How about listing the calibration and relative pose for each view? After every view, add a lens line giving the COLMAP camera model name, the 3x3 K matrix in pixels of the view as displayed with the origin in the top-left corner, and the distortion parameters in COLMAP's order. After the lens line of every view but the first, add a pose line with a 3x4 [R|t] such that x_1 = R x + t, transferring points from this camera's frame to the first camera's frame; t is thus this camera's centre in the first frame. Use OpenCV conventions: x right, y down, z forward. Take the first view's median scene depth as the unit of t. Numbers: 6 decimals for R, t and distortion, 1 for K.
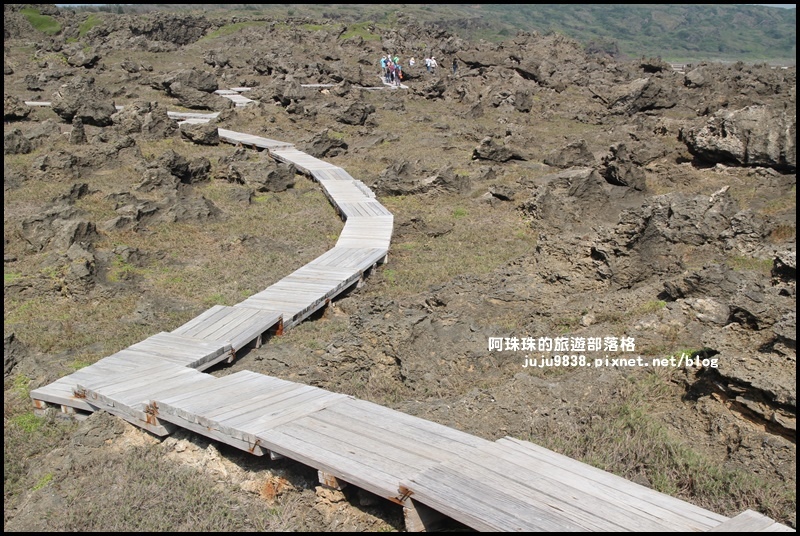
lens RADIAL K [[935.7, 0, 400.2], [0, 935.7, 264.9], [0, 0, 1]] dist [-0.016469, 0.000000]
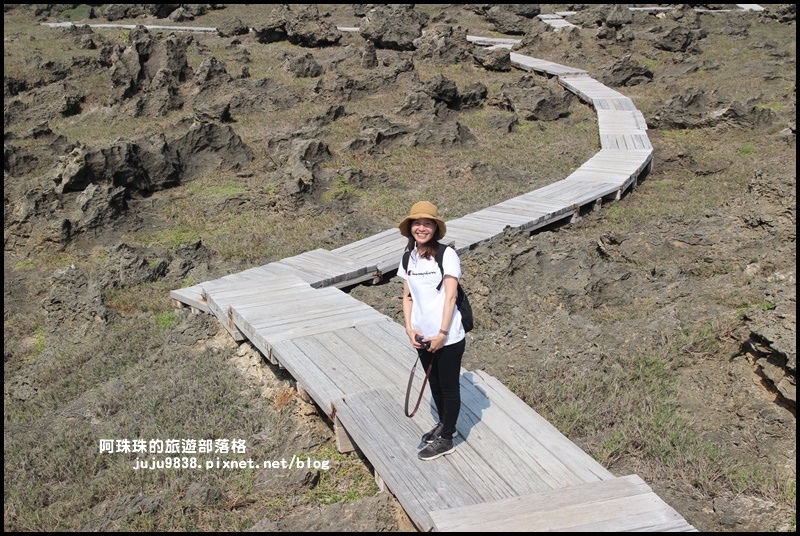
lens RADIAL K [[985.0, 0, 399.9], [0, 985.0, 269.8], [0, 0, 1]] dist [0.000392, 0.000000]
pose [[0.930116, 0.081916, -0.358014, 0.105049], [-0.058266, 0.995375, 0.076373, 0.004191], [0.362614, -0.050176, 0.930588, 0.019891]]
